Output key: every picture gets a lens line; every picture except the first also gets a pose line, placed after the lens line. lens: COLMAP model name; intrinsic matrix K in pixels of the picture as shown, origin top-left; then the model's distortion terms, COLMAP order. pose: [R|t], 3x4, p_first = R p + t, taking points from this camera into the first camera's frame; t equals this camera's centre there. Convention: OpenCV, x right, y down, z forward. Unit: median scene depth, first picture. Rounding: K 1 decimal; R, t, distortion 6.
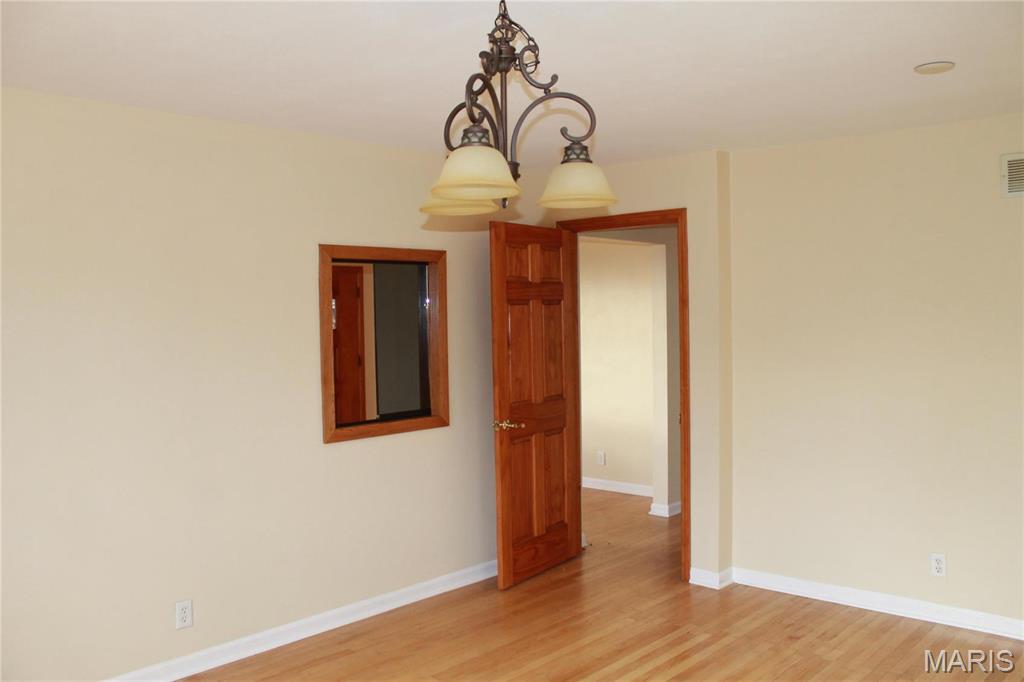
lens RADIAL K [[872.8, 0, 511.2], [0, 872.8, 334.1], [0, 0, 1]] dist [-0.159301, 0.144737]
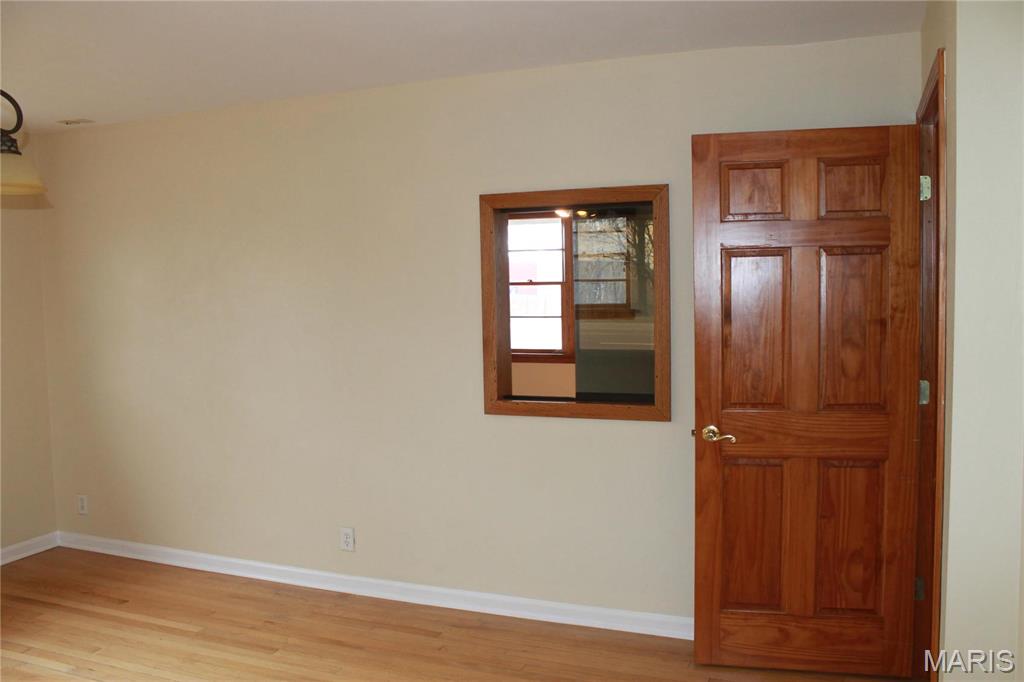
lens RADIAL K [[872.8, 0, 514.1], [0, 872.8, 321.8], [0, 0, 1]] dist [-0.159301, 0.144737]
pose [[0.341164, 0.062000, -0.937957, 0.648002], [-0.004229, 0.997914, 0.064425, -0.030248], [0.939994, -0.018013, 0.340715, 0.707497]]
